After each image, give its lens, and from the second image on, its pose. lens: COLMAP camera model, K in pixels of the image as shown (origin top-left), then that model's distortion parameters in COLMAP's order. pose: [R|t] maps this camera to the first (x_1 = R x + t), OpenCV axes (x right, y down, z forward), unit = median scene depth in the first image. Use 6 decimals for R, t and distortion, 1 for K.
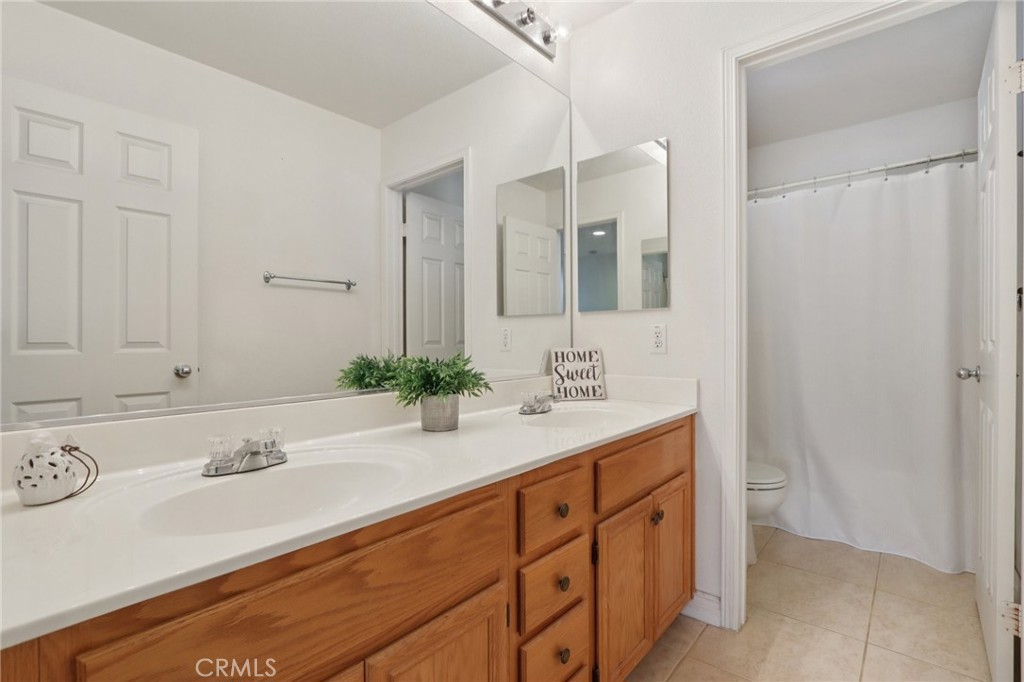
lens RADIAL K [[471.1, 0, 509.7], [0, 471.1, 337.9], [0, 0, 1]] dist [-0.013694, 0.000429]
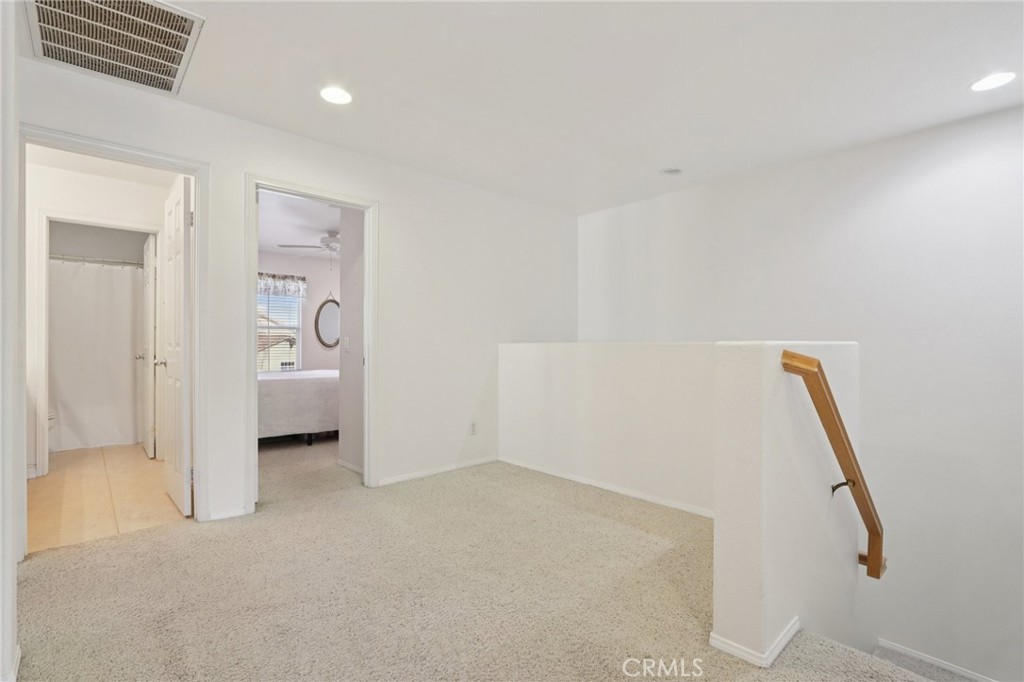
lens RADIAL K [[471.1, 0, 513.3], [0, 471.1, 346.1], [0, 0, 1]] dist [-0.013694, 0.000429]
pose [[0.111808, 0.002196, 0.993727, -1.164001], [0.000721, 0.999997, -0.002291, 0.024939], [-0.993730, 0.000972, 0.111806, -1.158255]]
